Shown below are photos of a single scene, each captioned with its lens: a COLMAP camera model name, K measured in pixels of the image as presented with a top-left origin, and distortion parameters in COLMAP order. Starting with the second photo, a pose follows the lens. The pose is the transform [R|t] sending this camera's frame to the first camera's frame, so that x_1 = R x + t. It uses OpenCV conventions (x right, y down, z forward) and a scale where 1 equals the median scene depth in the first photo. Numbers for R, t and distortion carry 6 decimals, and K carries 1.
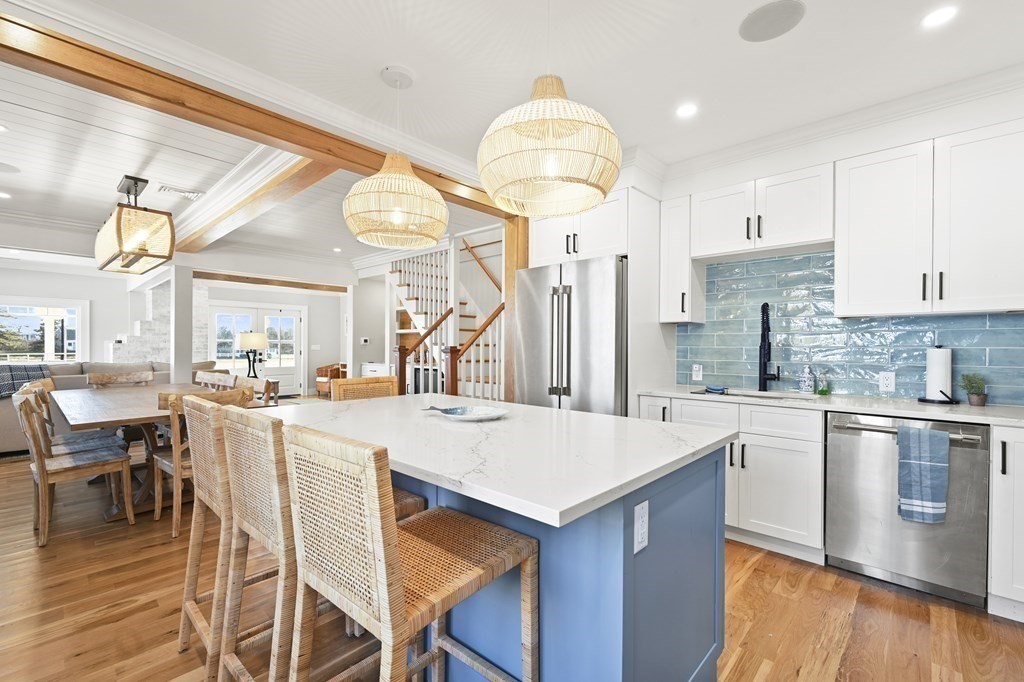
lens RADIAL K [[440.0, 0, 510.9], [0, 440.0, 347.5], [0, 0, 1]] dist [-0.002647, -0.000307]
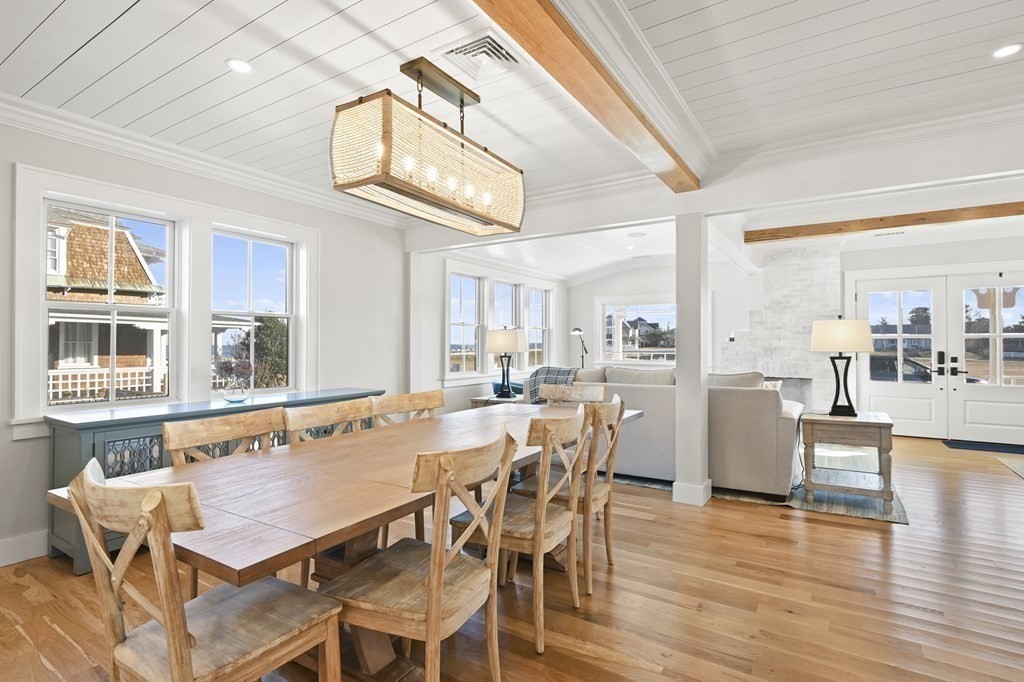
lens RADIAL K [[496.0, 0, 515.9], [0, 496.0, 336.9], [0, 0, 1]] dist [-0.006330, -0.000443]
pose [[0.172842, -0.014604, -0.984841, -0.082080], [-0.000755, 0.999888, -0.014959, -0.004254], [0.984949, 0.003329, 0.172812, 0.460323]]
